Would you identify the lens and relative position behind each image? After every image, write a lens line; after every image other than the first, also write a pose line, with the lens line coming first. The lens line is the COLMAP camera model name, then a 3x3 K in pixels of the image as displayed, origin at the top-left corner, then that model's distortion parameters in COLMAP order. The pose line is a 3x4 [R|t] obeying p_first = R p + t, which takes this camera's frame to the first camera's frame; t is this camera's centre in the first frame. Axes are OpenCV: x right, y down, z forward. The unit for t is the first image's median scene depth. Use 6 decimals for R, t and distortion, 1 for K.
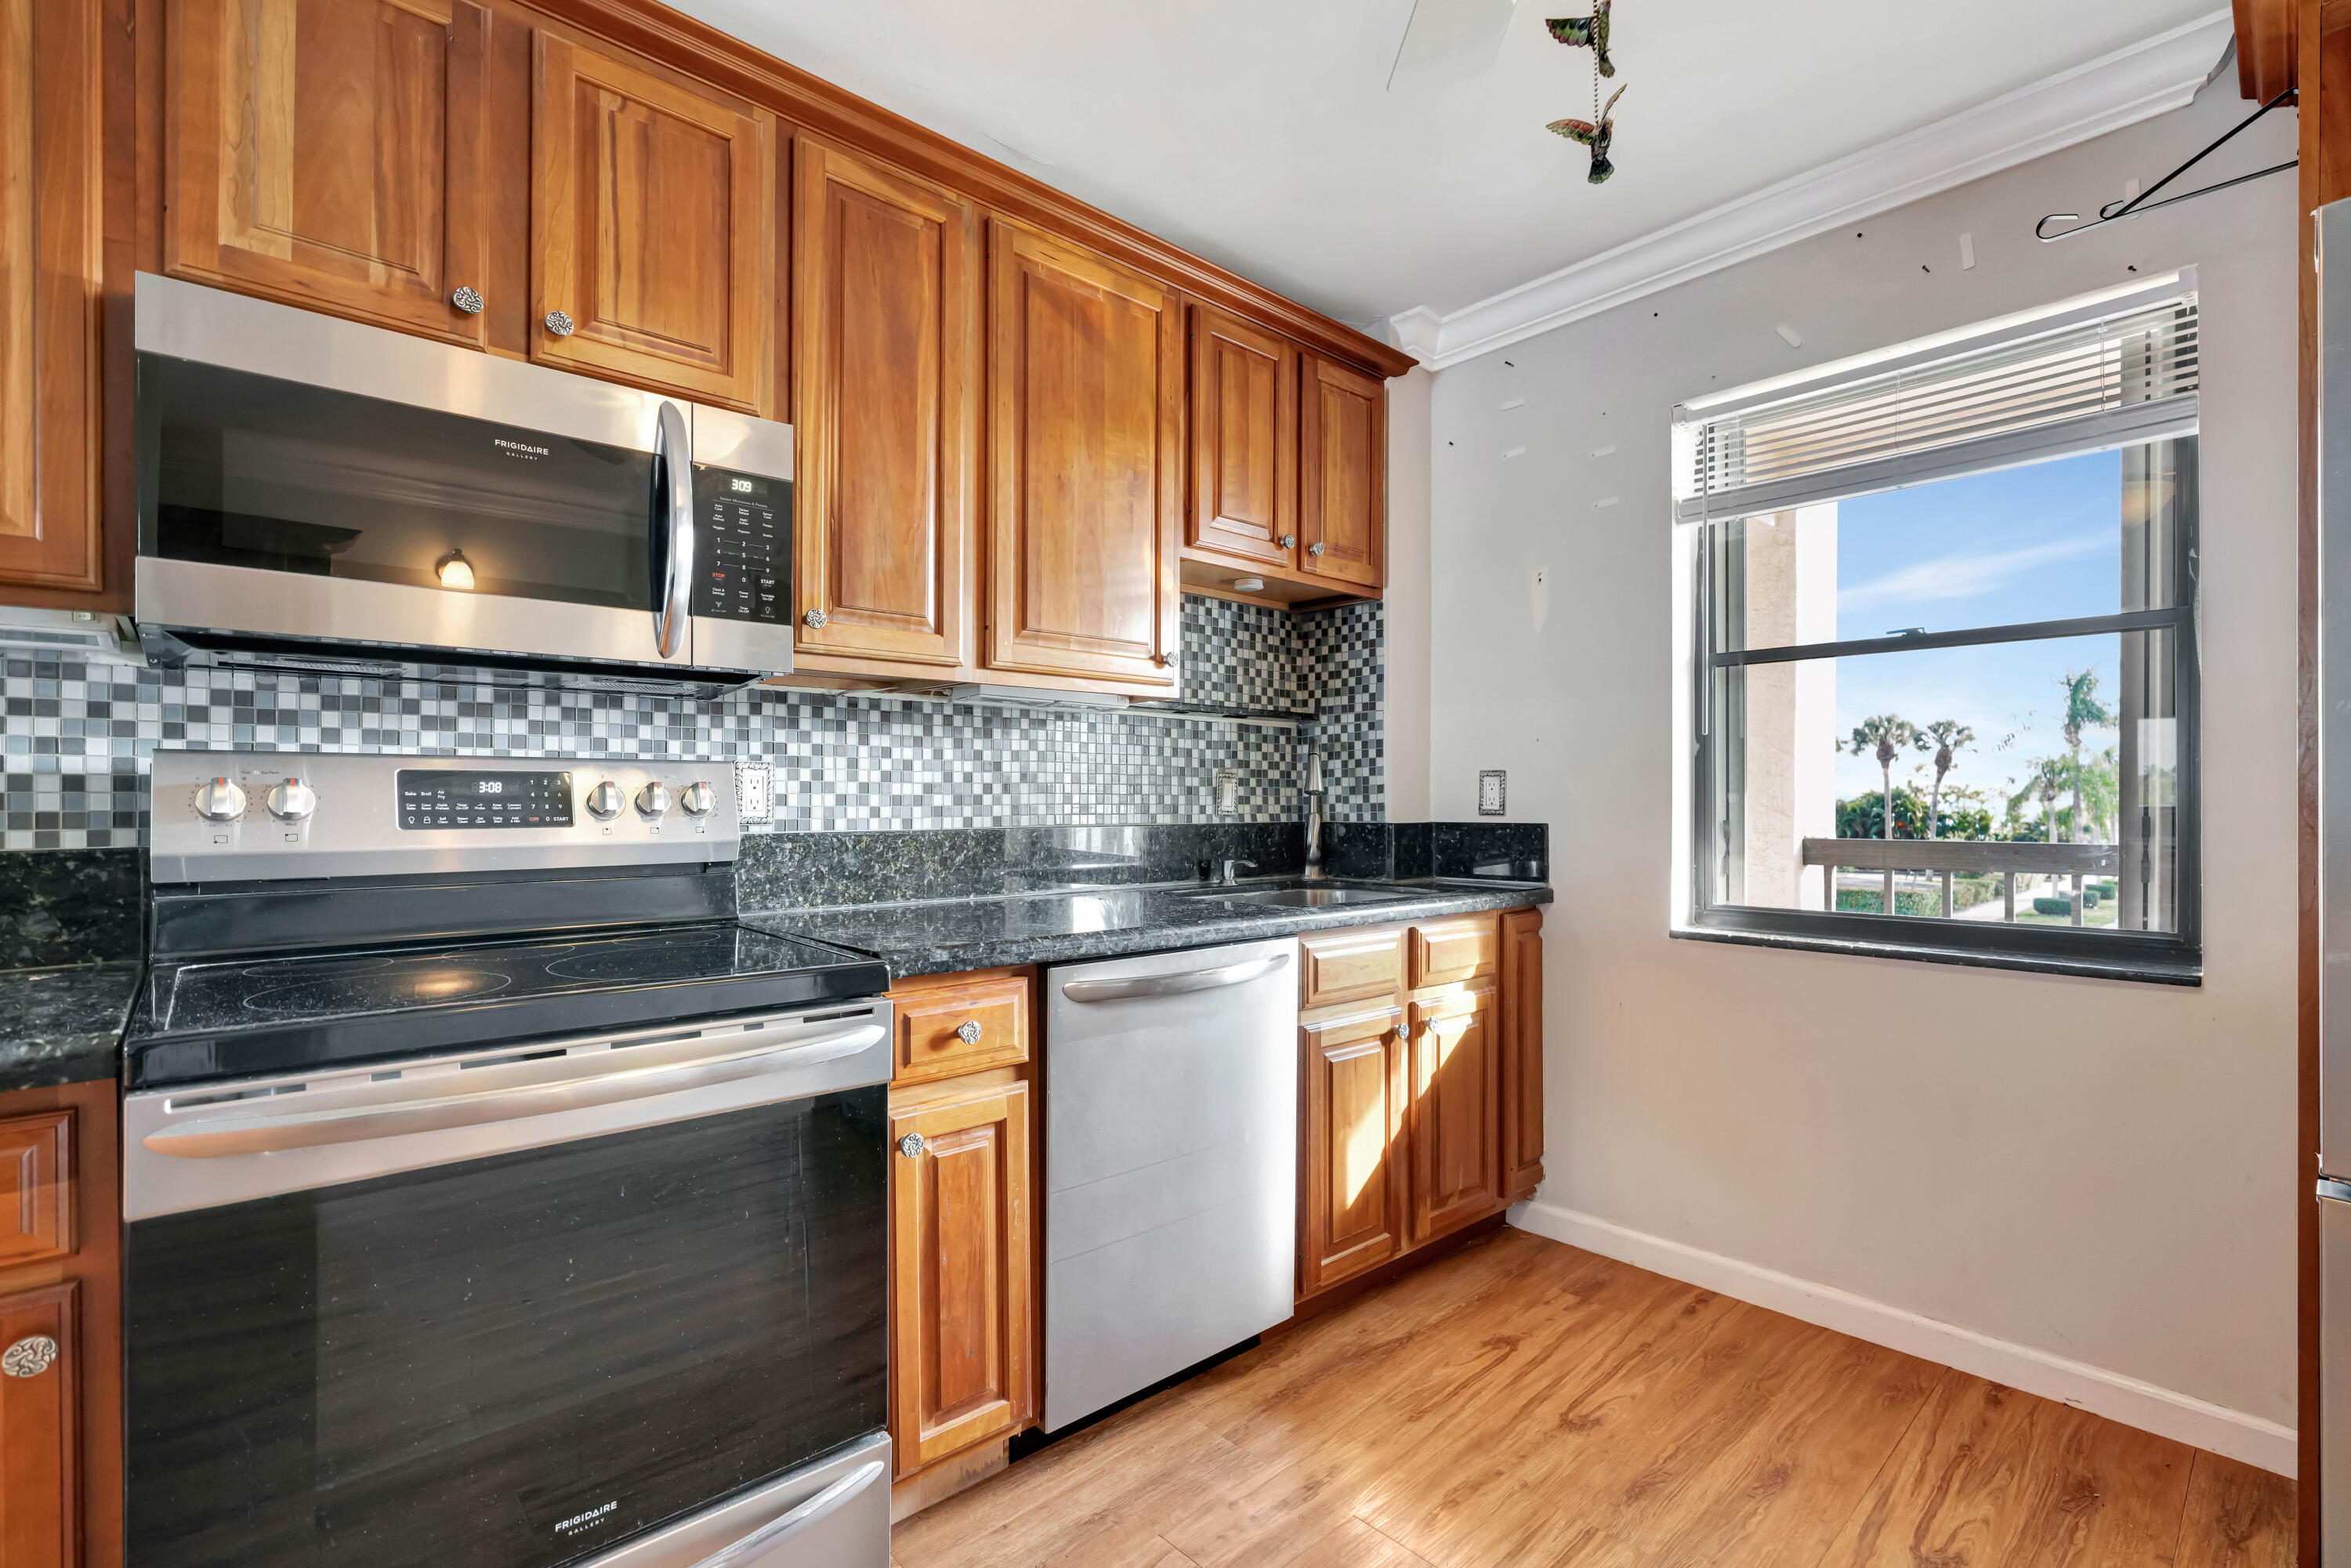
lens RADIAL K [[1066.4, 0, 1170.8], [0, 1066.4, 798.3], [0, 0, 1]] dist [-0.012115, 0.007522]
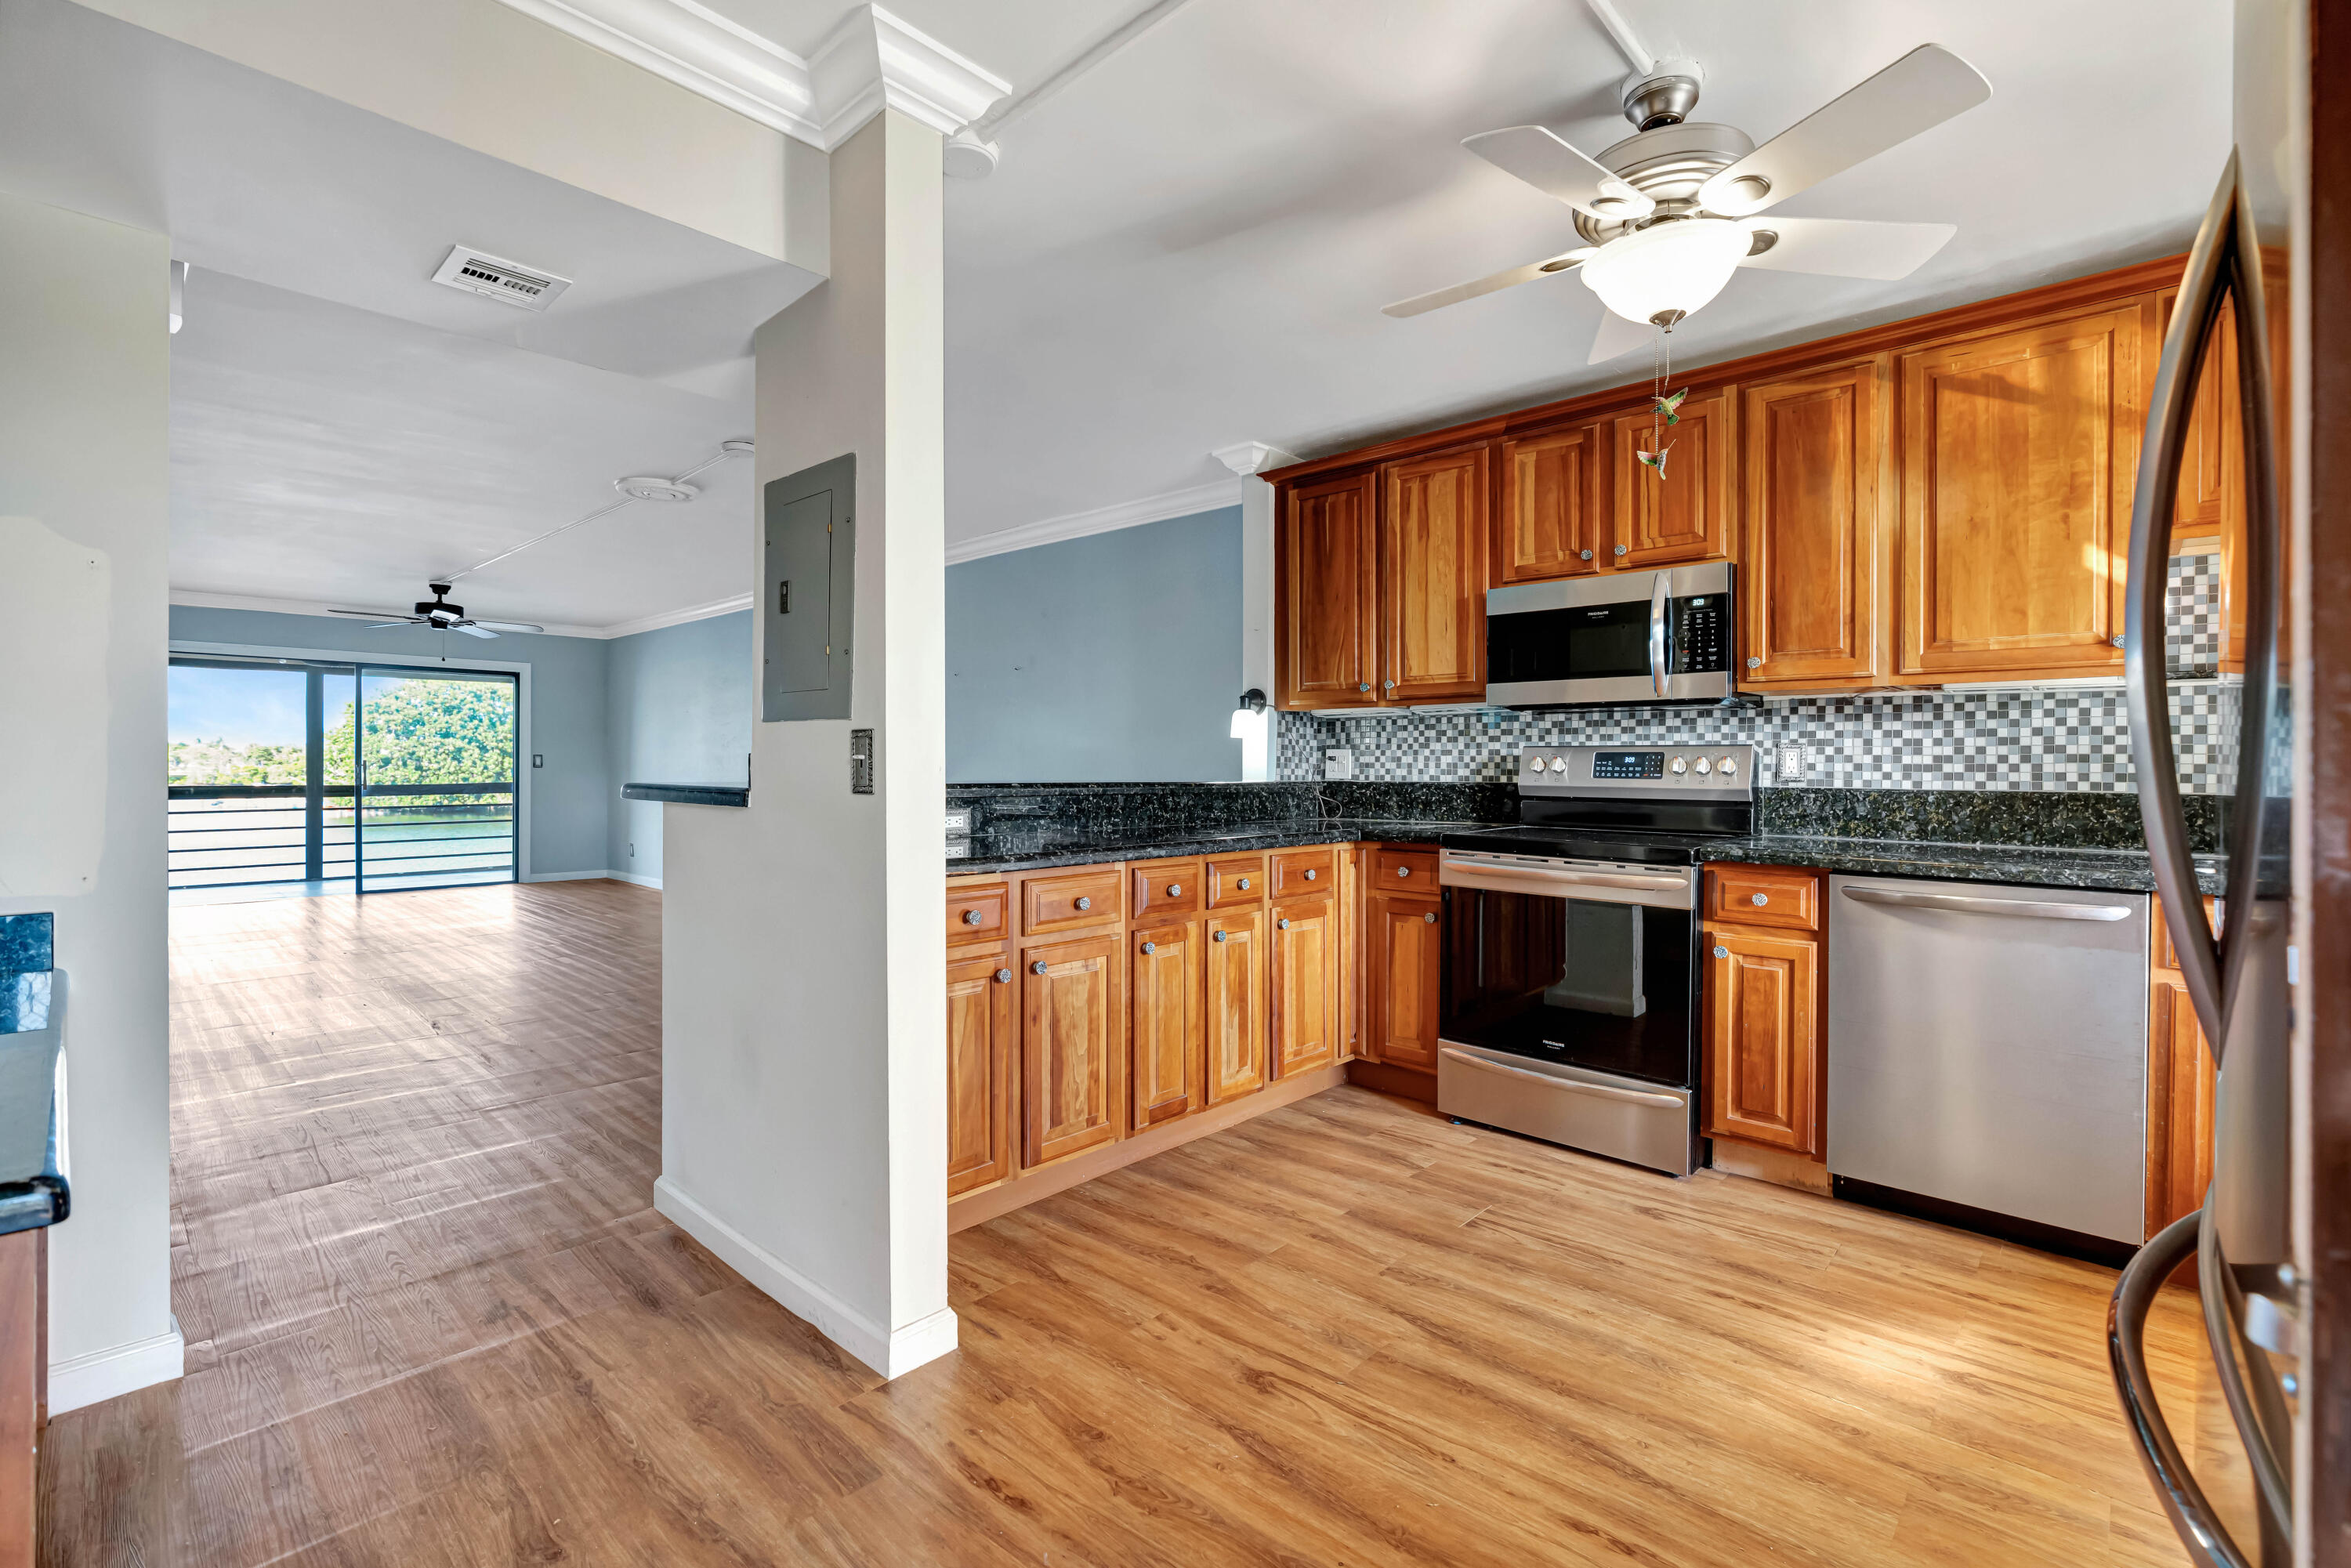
lens RADIAL K [[1052.5, 0, 1187.2], [0, 1052.5, 785.4], [0, 0, 1]] dist [-0.007666, 0.000849]
pose [[0.090876, 0.021662, -0.995627, 1.005652], [-0.005783, 0.999758, 0.021224, 0.001292], [0.995845, 0.003829, 0.090980, -0.064448]]
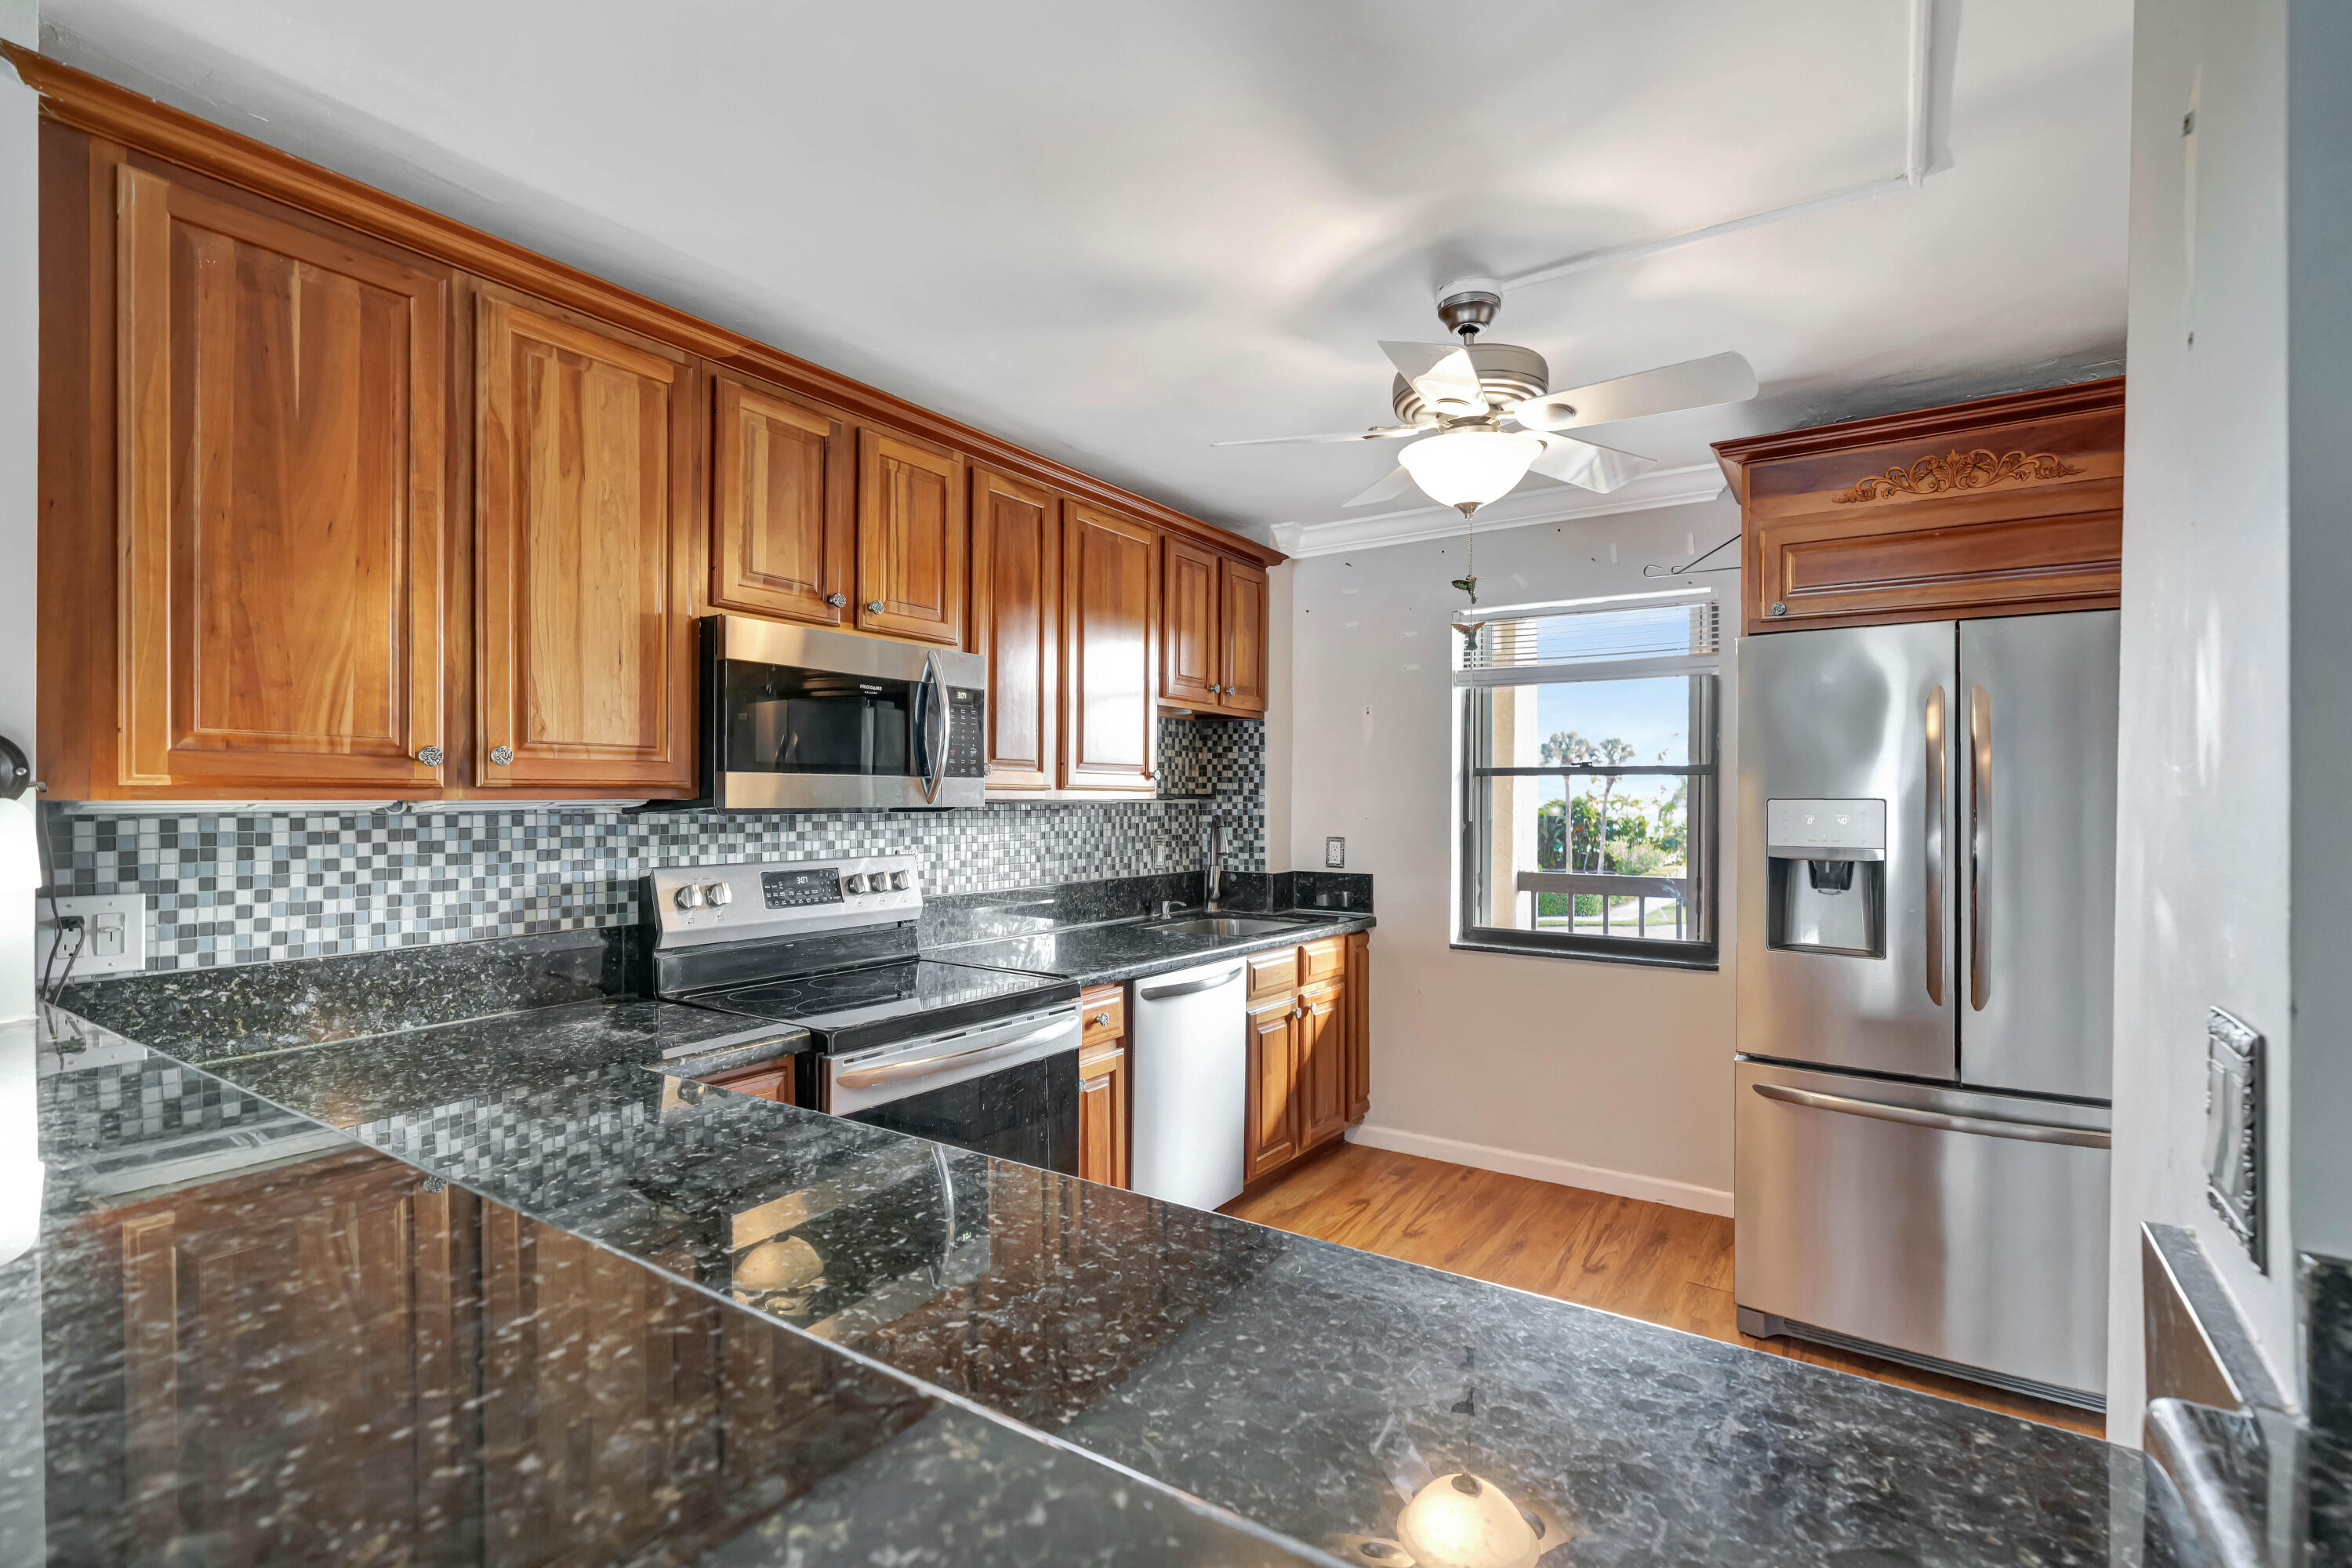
lens RADIAL K [[1076.9, 0, 1172.2], [0, 1076.9, 795.4], [0, 0, 1]] dist [0.001210, 0.000221]
pose [[0.971001, 0.007244, 0.238967, -0.348319], [-0.006424, 0.999970, -0.004212, -0.095893], [-0.238991, 0.002554, 0.971018, -0.505526]]
